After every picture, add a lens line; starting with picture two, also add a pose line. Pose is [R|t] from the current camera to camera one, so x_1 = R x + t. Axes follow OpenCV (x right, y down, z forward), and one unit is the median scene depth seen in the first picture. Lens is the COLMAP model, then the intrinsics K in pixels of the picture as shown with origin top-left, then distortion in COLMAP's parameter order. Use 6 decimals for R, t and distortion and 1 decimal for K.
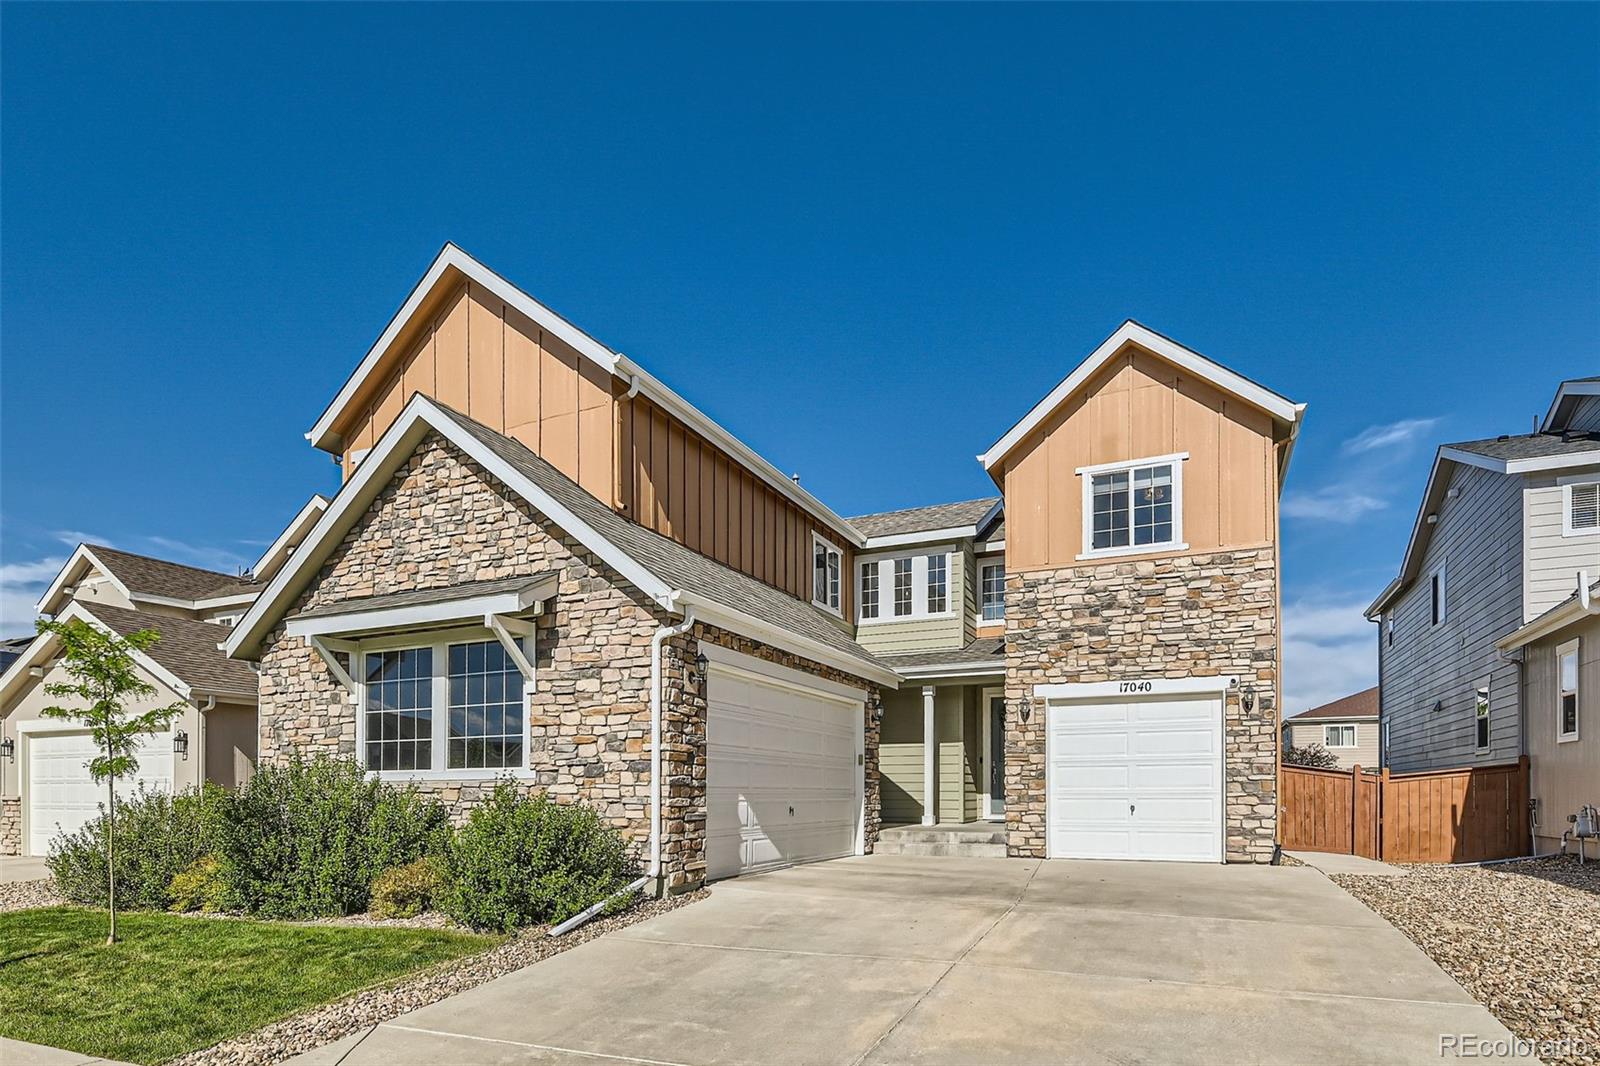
lens RADIAL K [[811.2, 0, 798.3], [0, 811.2, 536.8], [0, 0, 1]] dist [0.003529, -0.001398]
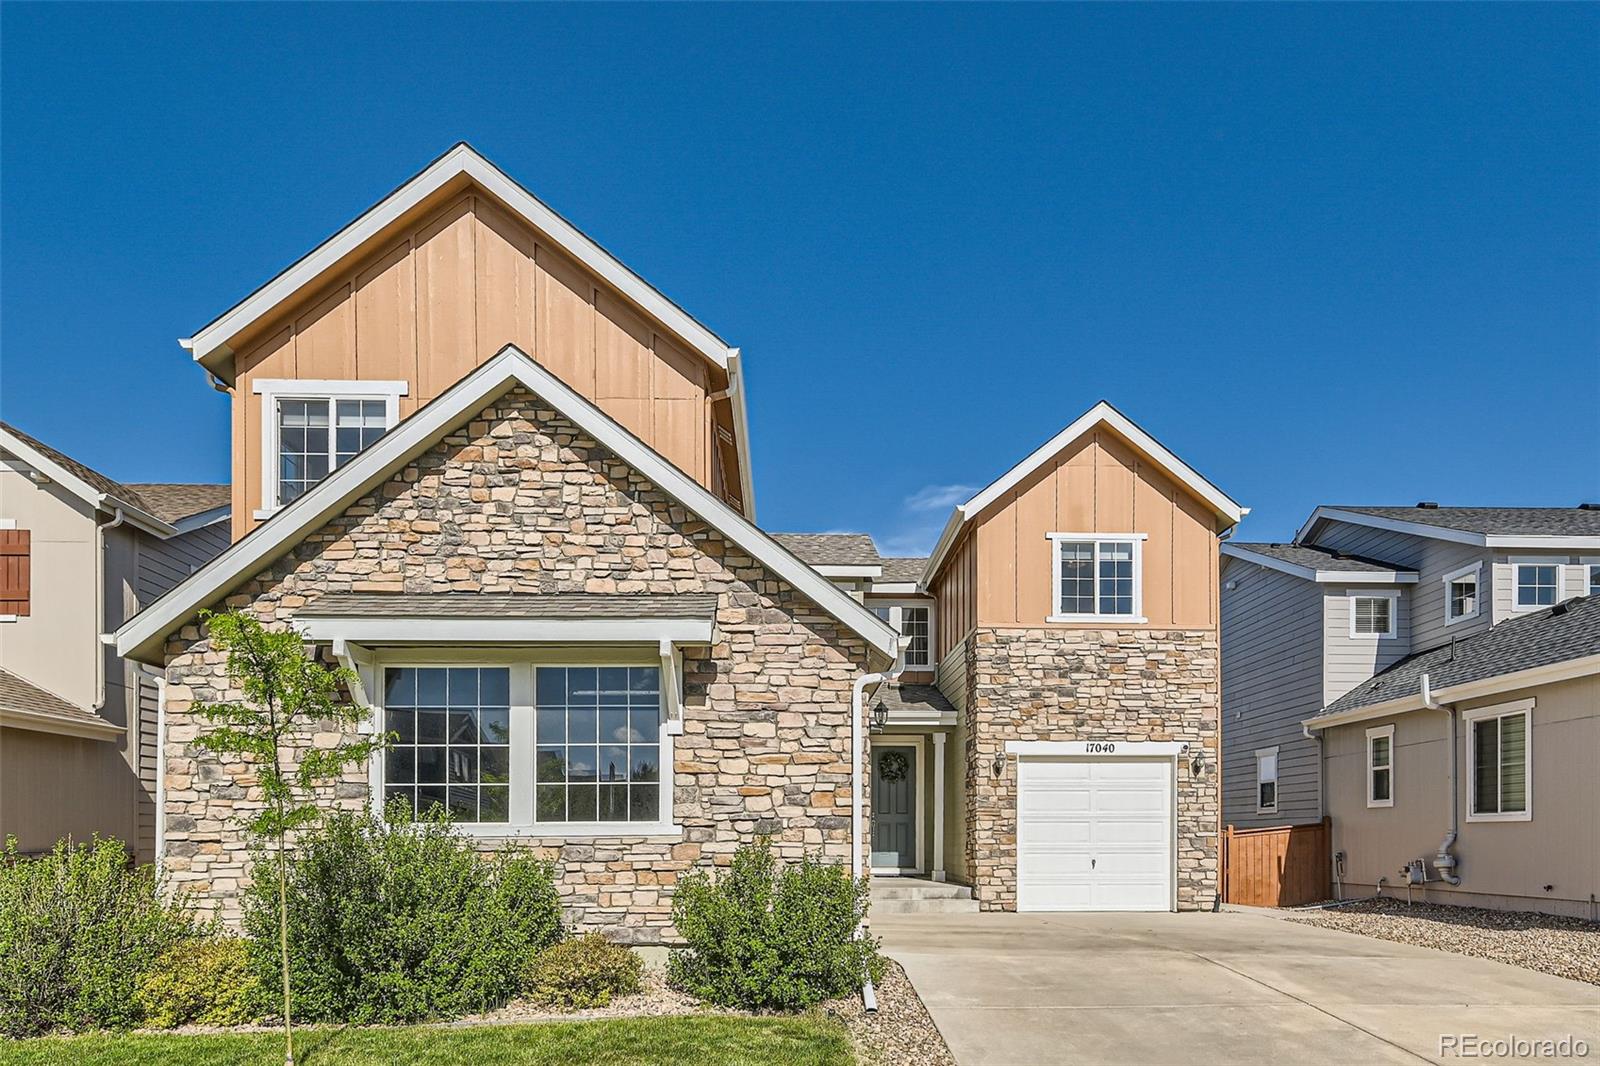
lens RADIAL K [[935.8, 0, 798.3], [0, 935.8, 538.0], [0, 0, 1]] dist [0.011971, 0.000526]
pose [[0.906986, 0.129811, 0.400657, -0.516052], [-0.127223, 0.991319, -0.033184, 0.003257], [-0.401486, -0.020876, 0.915627, 0.040128]]
